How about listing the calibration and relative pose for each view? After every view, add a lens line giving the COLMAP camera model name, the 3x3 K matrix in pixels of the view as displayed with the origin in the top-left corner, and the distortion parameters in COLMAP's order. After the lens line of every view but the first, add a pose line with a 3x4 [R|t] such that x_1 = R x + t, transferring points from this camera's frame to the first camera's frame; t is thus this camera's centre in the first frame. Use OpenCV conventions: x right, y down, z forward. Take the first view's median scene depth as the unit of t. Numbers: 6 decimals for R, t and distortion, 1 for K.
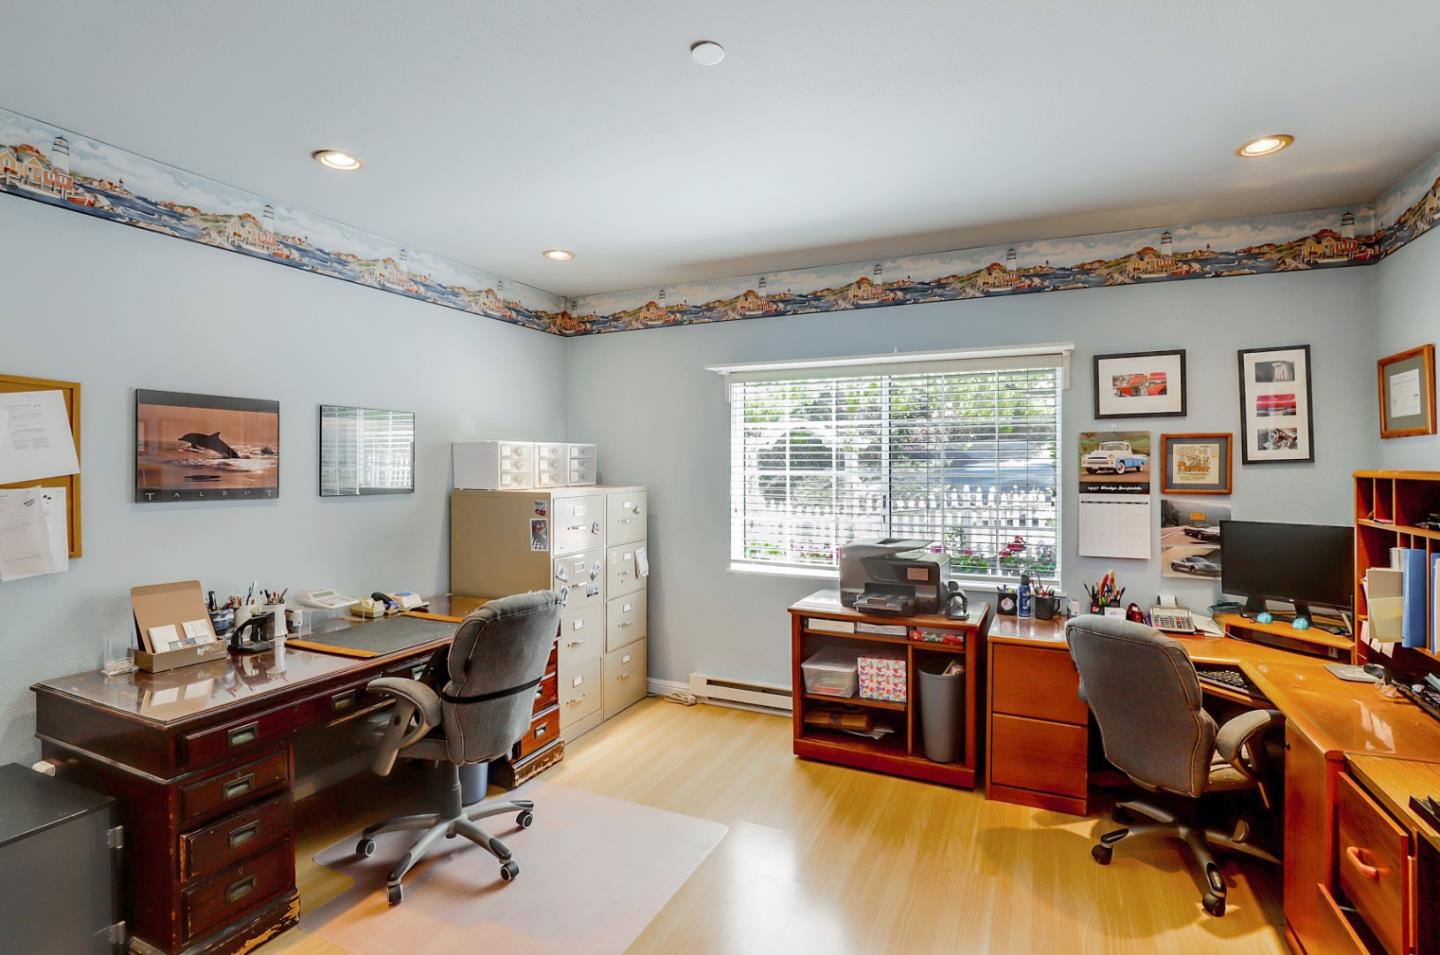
lens RADIAL K [[690.5, 0, 720.5], [0, 690.5, 461.6], [0, 0, 1]] dist [-0.017333, 0.000218]
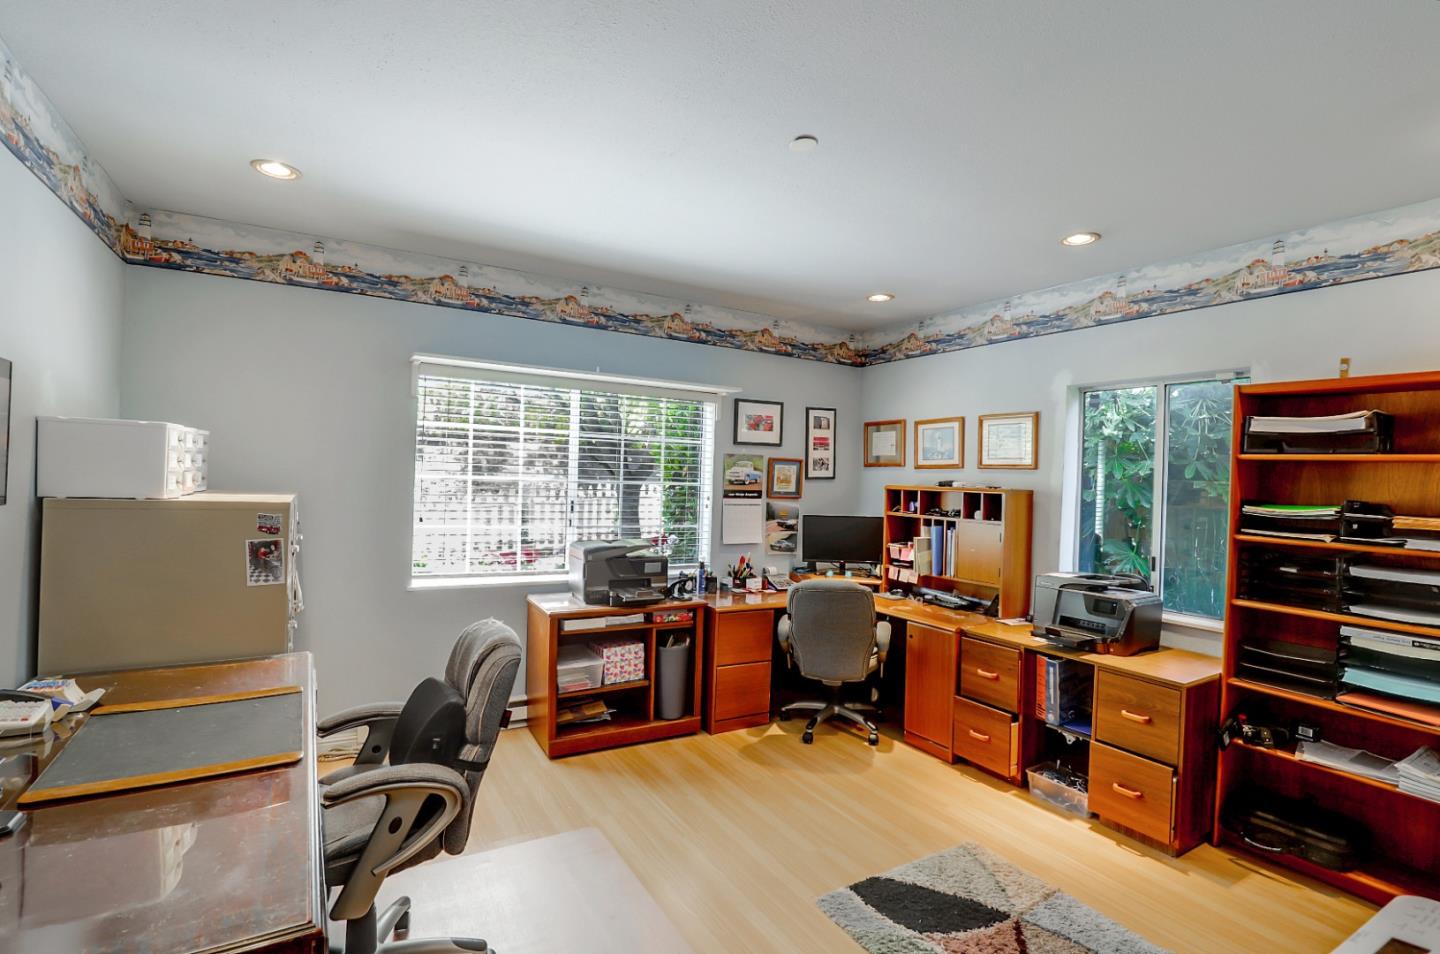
lens RADIAL K [[666.9, 0, 732.0], [0, 666.9, 481.3], [0, 0, 1]] dist [-0.024790, 0.000426]
pose [[0.573675, 0.014129, 0.818961, -0.573801], [-0.033289, 0.999427, 0.006076, 0.004321], [-0.818406, -0.030748, 0.573817, 0.242225]]
